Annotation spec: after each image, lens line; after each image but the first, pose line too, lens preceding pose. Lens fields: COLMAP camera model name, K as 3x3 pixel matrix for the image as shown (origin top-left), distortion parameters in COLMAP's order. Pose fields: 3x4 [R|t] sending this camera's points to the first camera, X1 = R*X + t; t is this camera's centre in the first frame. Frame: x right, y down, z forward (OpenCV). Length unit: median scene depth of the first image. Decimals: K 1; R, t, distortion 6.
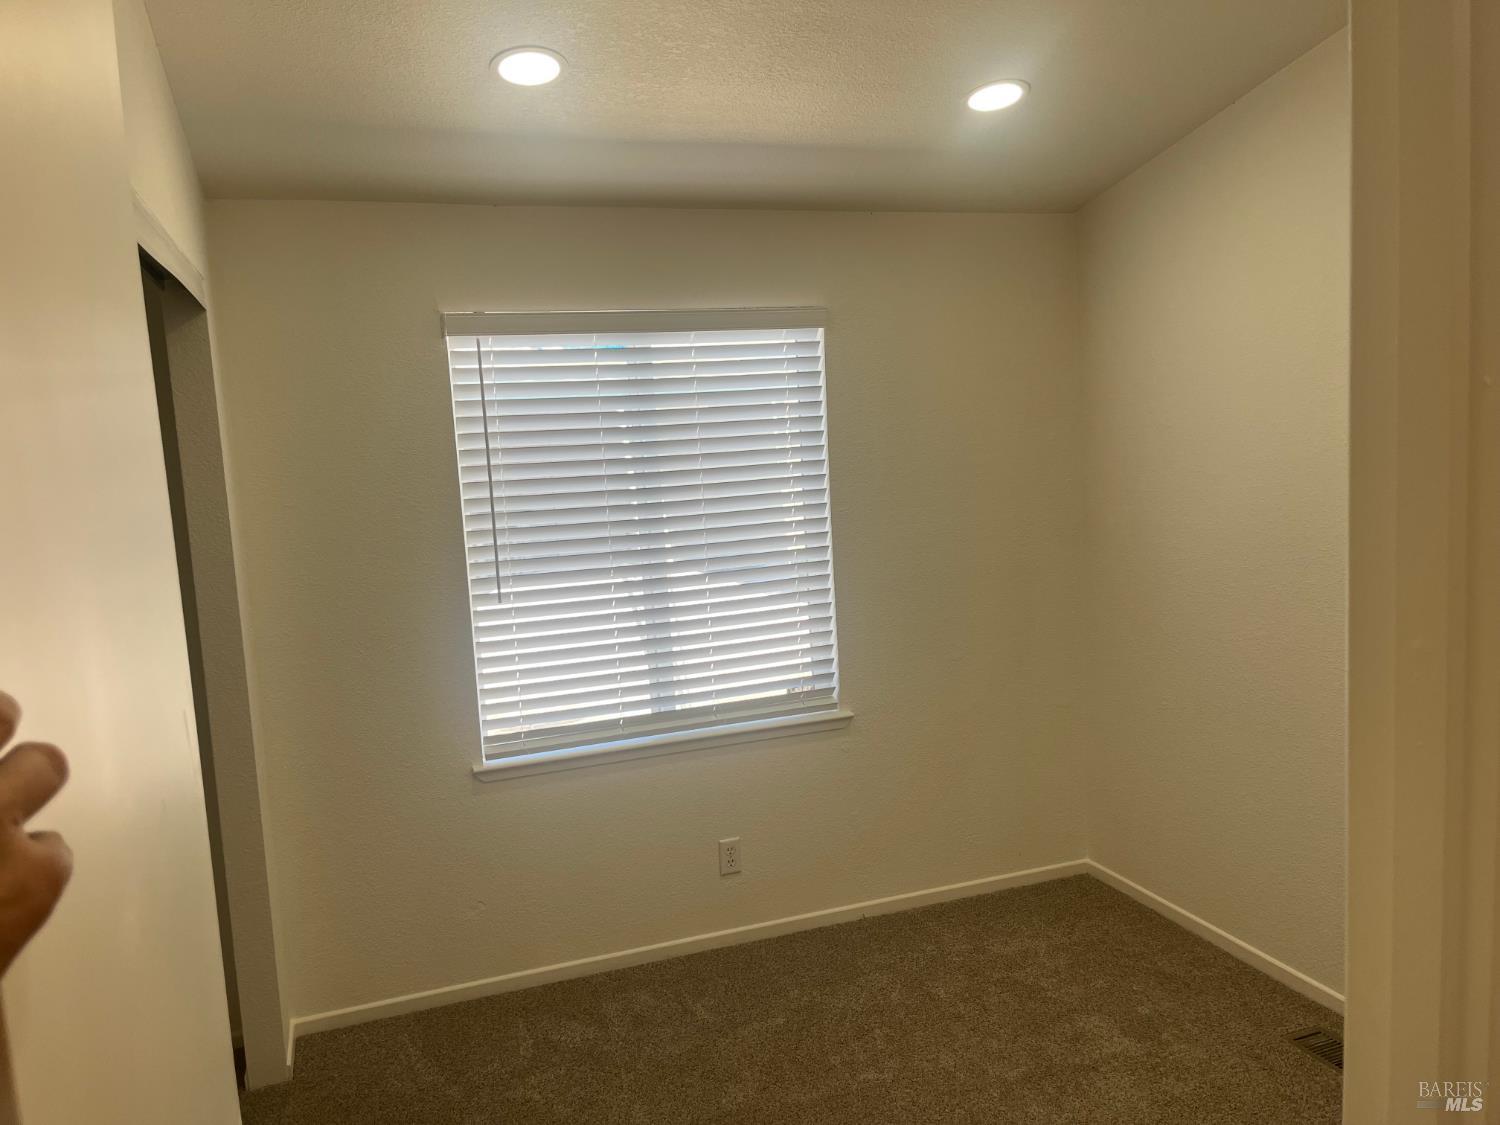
lens RADIAL K [[1161.3, 0, 755.0], [0, 1161.3, 573.4], [0, 0, 1]] dist [0.075758, -0.071039]
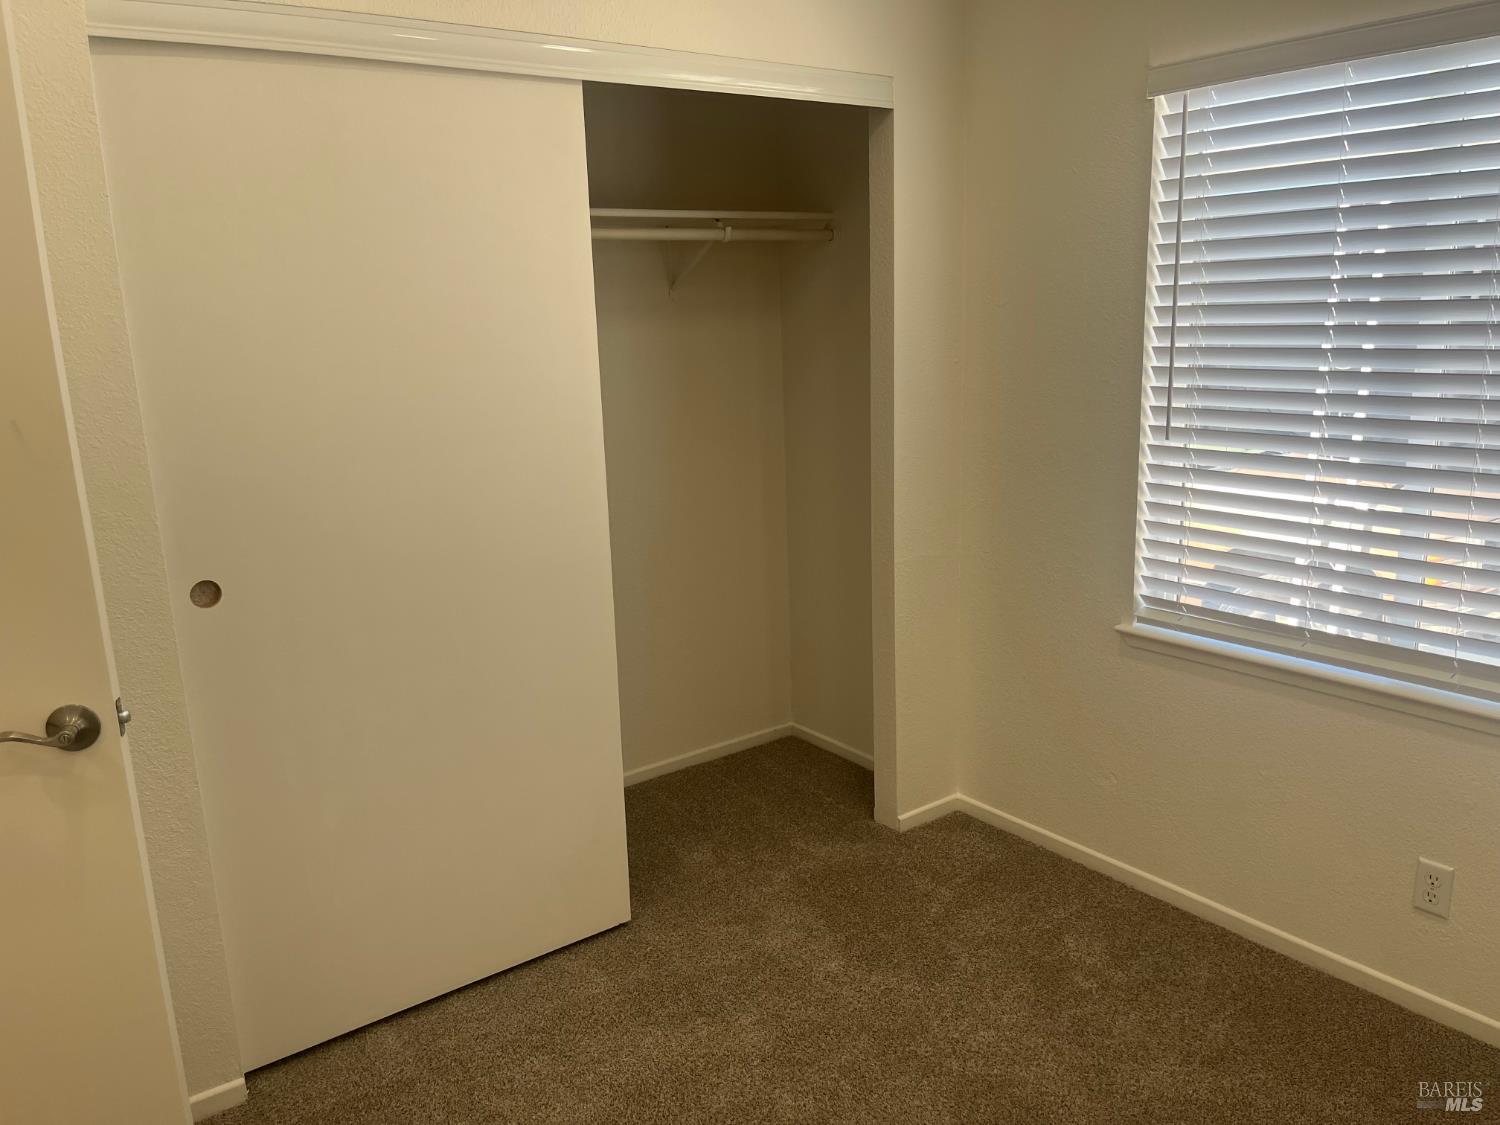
lens RADIAL K [[1161.3, 0, 755.0], [0, 1161.3, 573.4], [0, 0, 1]] dist [0.075758, -0.071039]
pose [[0.316349, 0.265037, -0.910867, 0.450132], [-0.100014, 0.964146, 0.245805, -0.056257], [0.943356, 0.013339, 0.331514, 0.456312]]
